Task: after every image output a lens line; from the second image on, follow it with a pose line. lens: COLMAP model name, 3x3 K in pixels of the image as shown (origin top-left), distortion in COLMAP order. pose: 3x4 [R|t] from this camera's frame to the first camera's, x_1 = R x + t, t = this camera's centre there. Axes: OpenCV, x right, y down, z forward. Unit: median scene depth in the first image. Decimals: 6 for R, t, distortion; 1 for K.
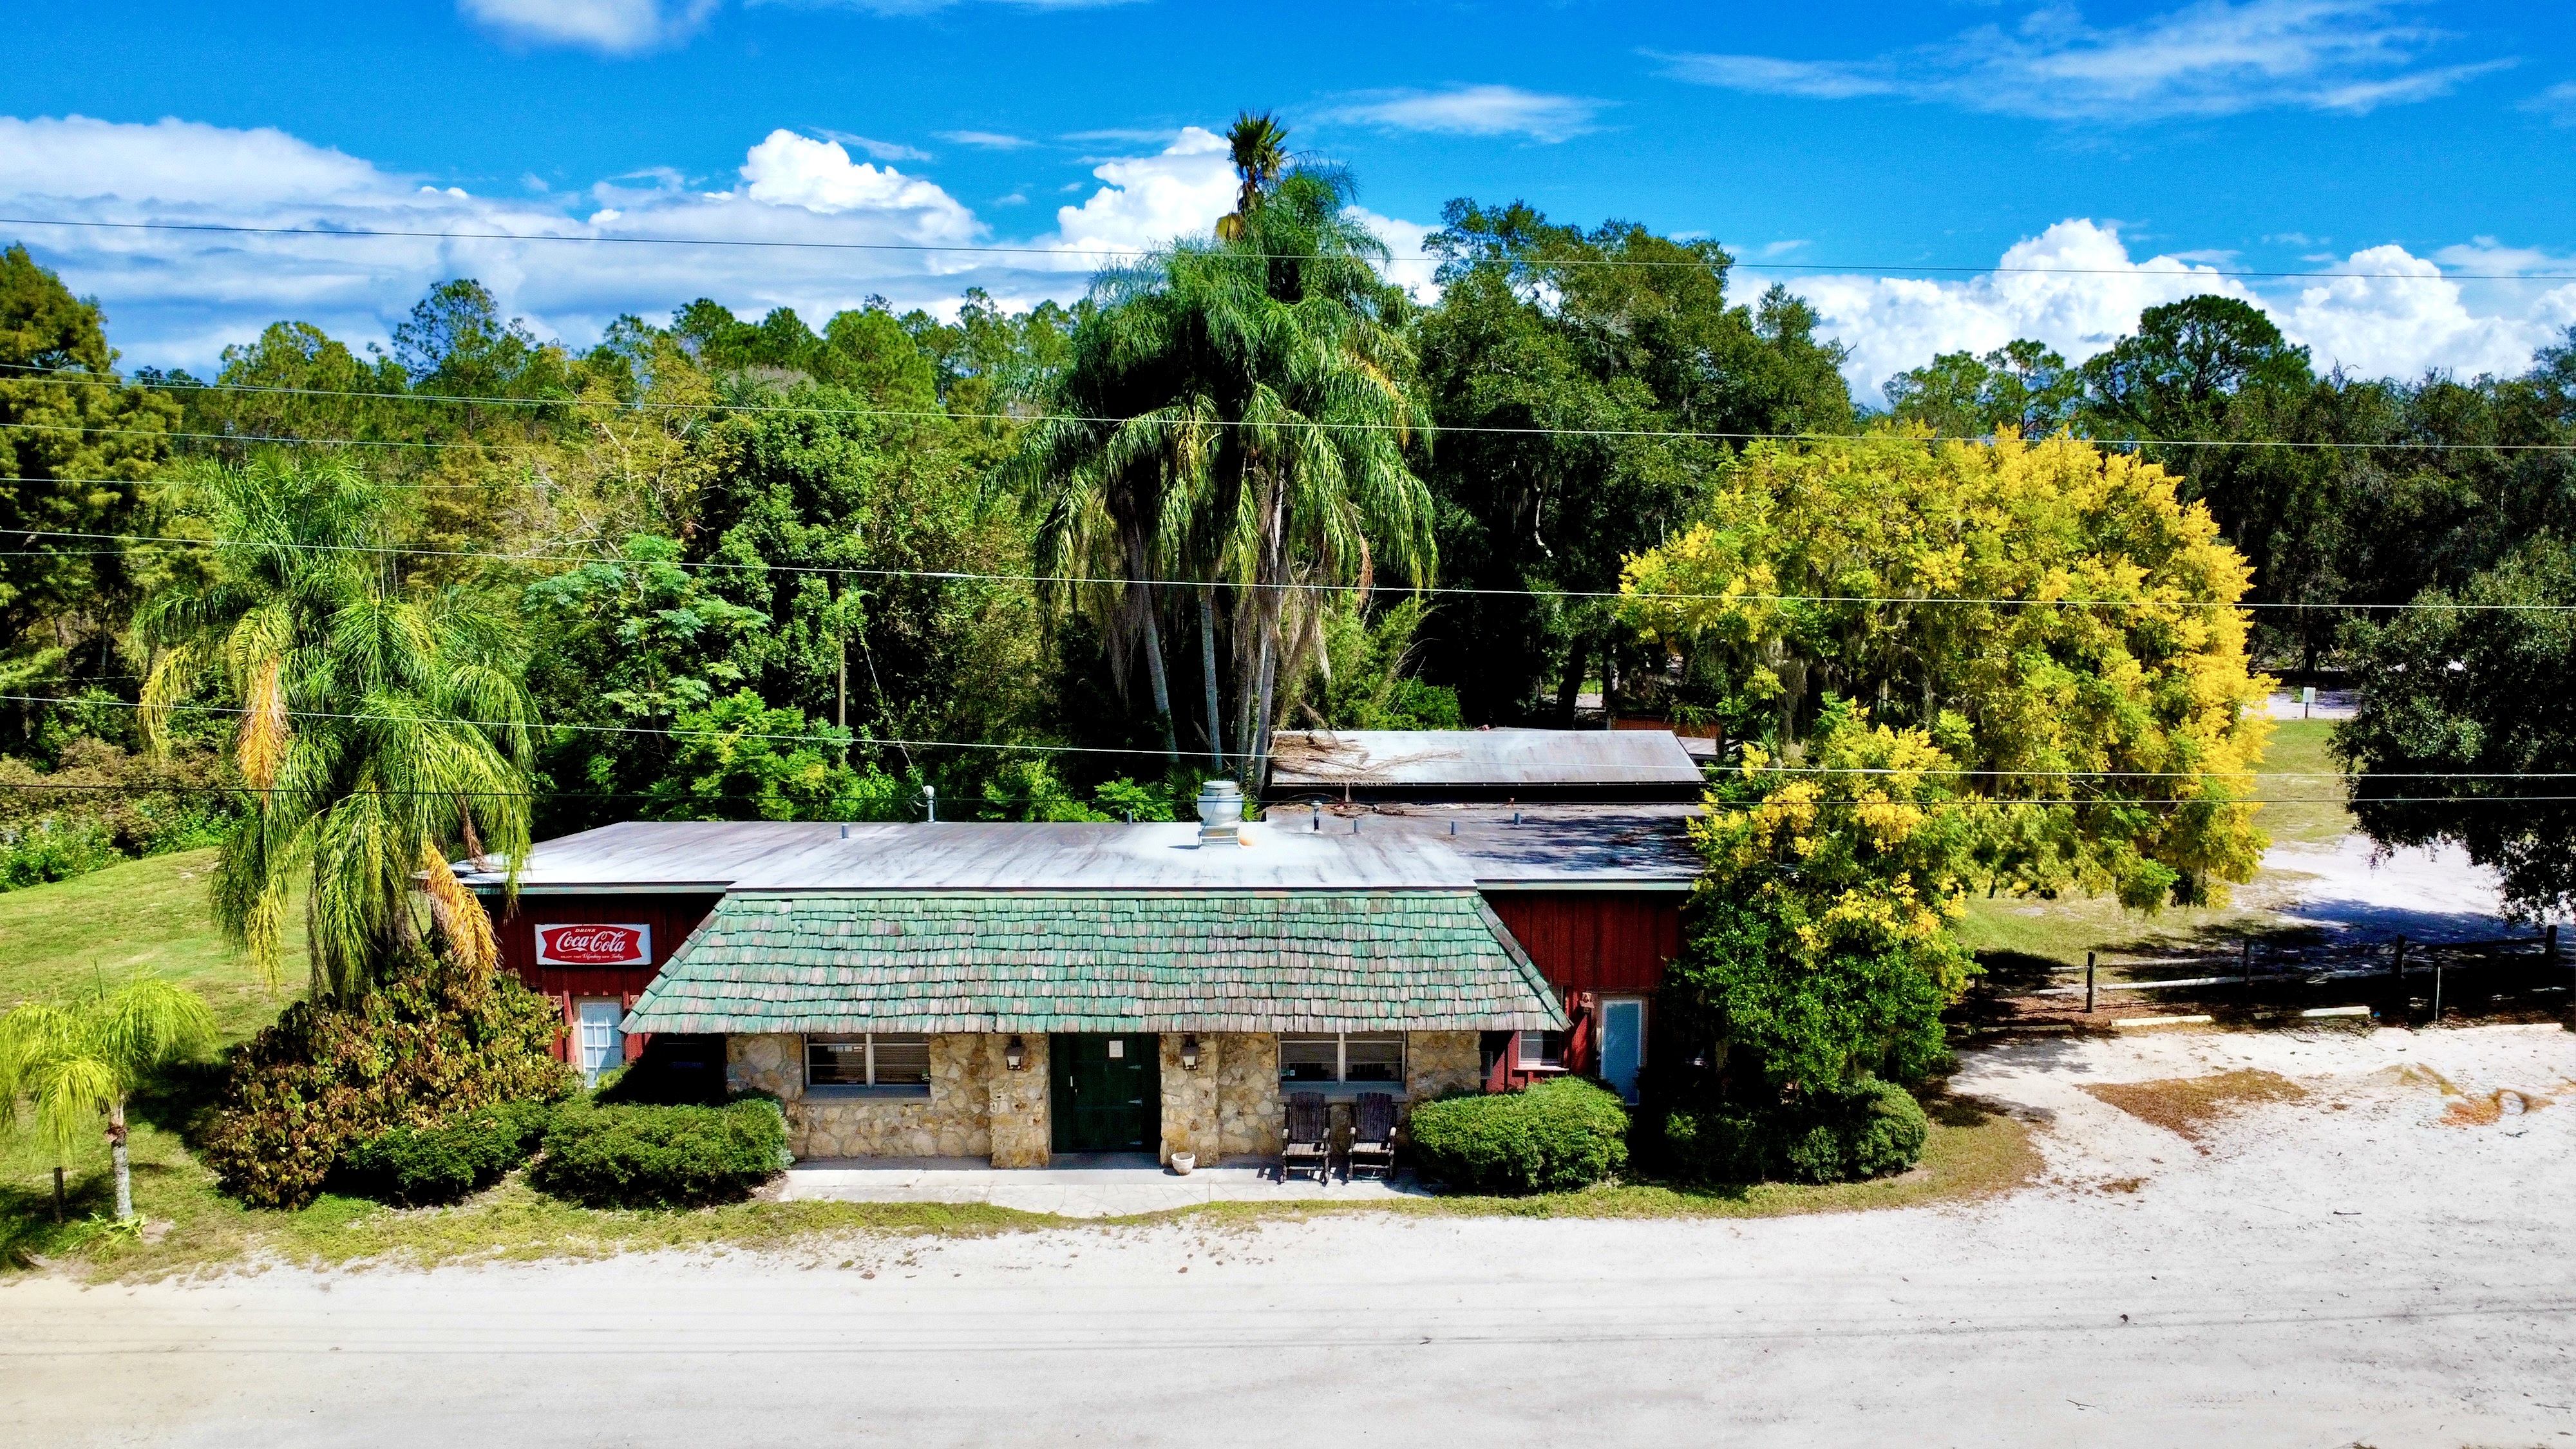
lens RADIAL K [[1860.6, 0, 1289.2], [0, 1860.6, 727.0], [0, 0, 1]] dist [-0.028154, -0.001831]
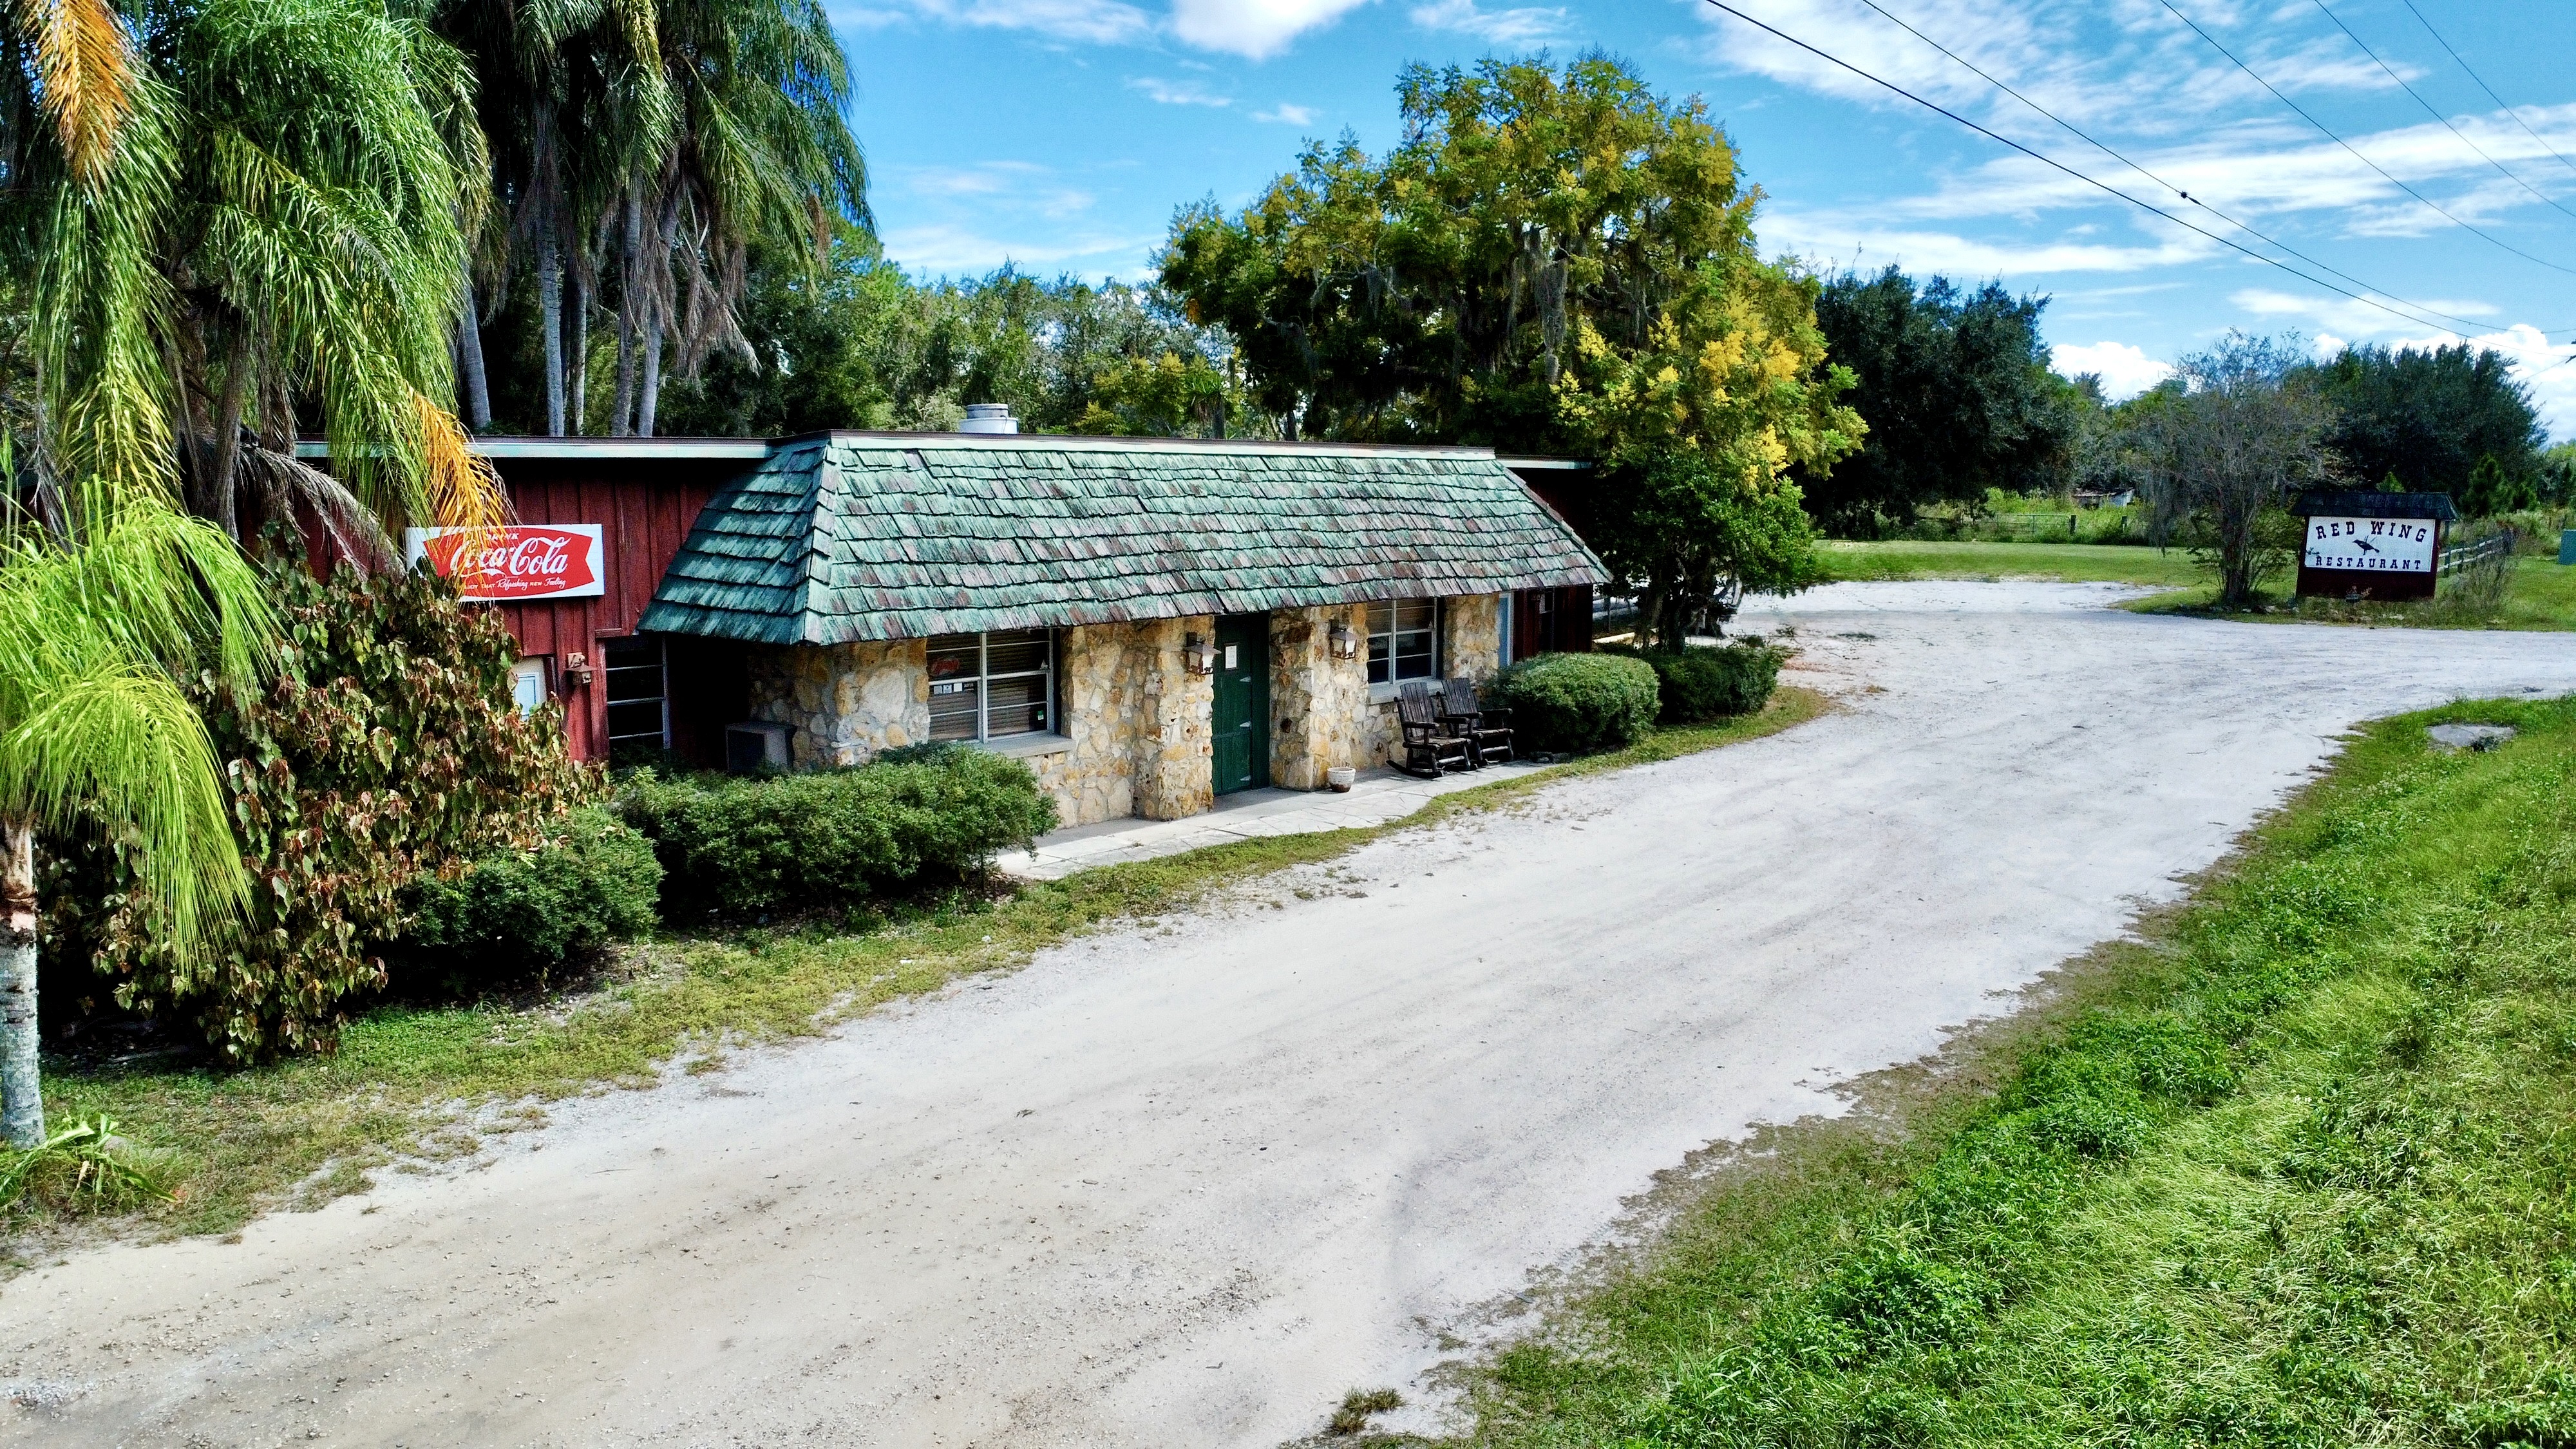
lens RADIAL K [[1860.6, 0, 1298.9], [0, 1860.6, 729.4], [0, 0, 1]] dist [-0.028154, -0.001831]
pose [[0.644740, -0.101152, 0.757680, -0.690322], [0.097067, 0.994016, 0.050105, 0.172125], [-0.758214, 0.041241, 0.650700, 0.484332]]
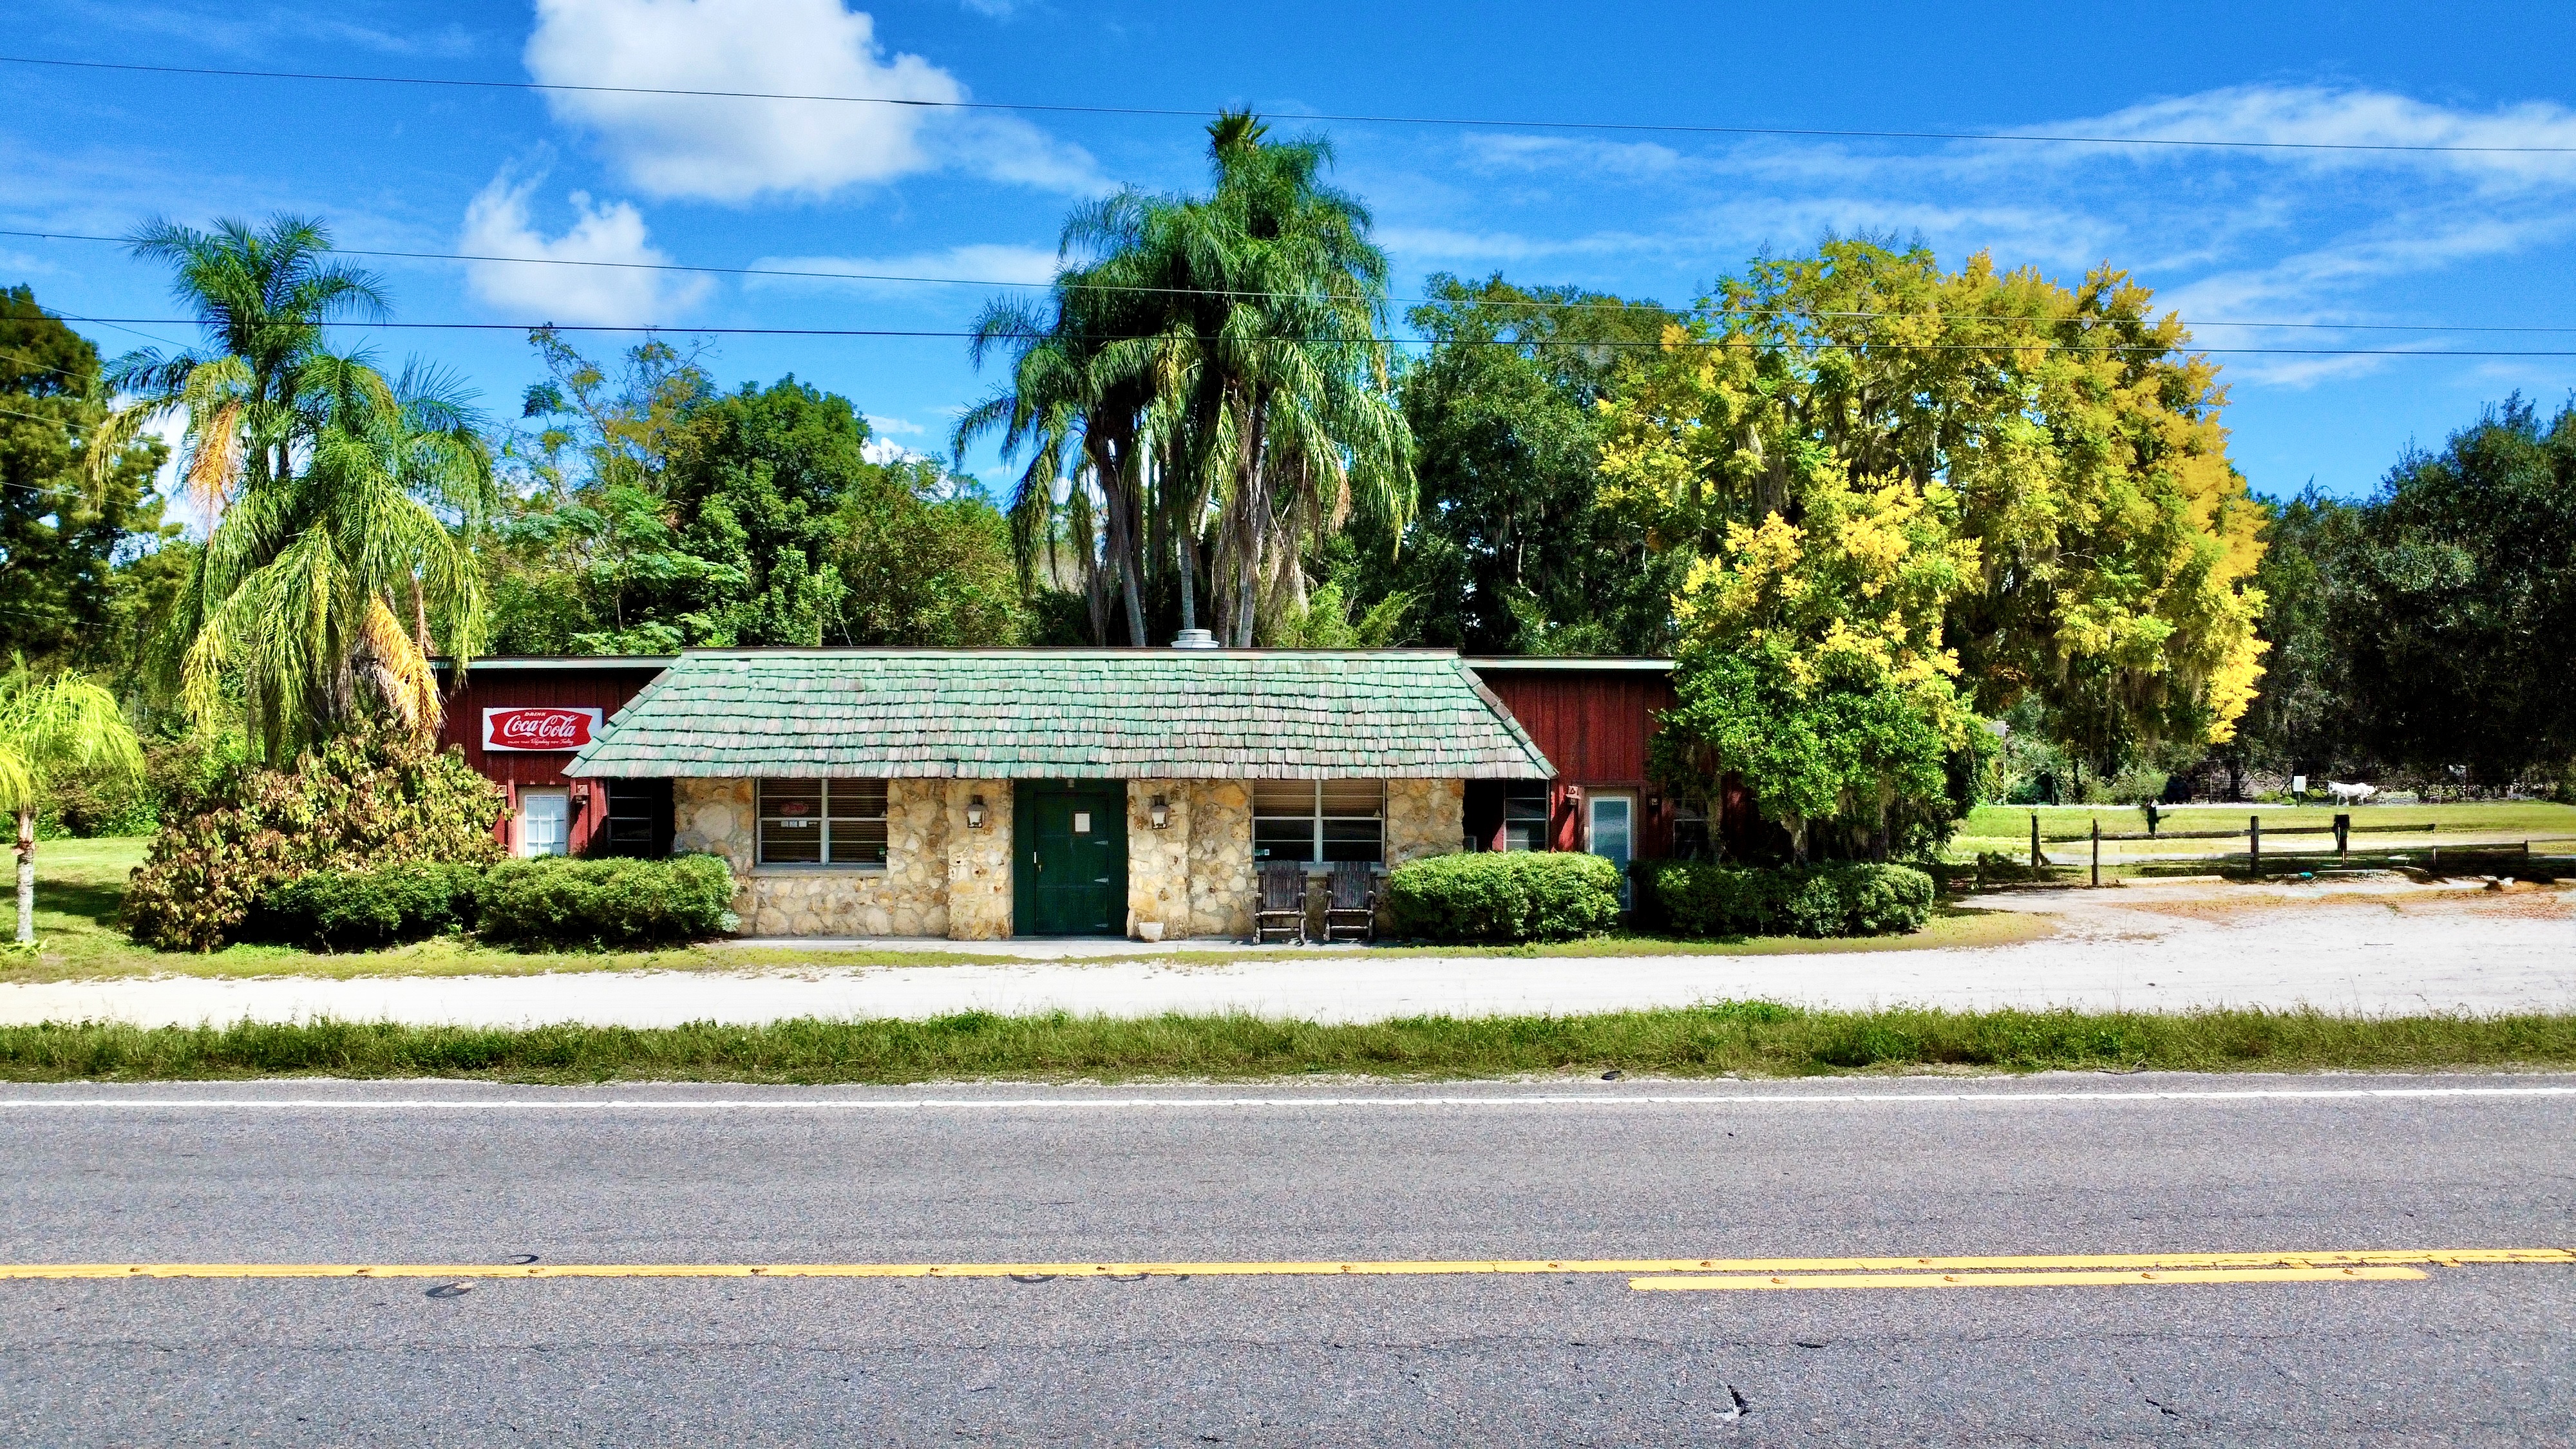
lens RADIAL K [[1860.6, 0, 1292.3], [0, 1860.6, 739.2], [0, 0, 1]] dist [-0.028154, -0.001831]
pose [[0.999977, 0.000214, 0.006810, 0.008466], [0.000712, 0.990770, -0.135552, 0.268372], [-0.006776, 0.135554, 0.990747, 0.045520]]
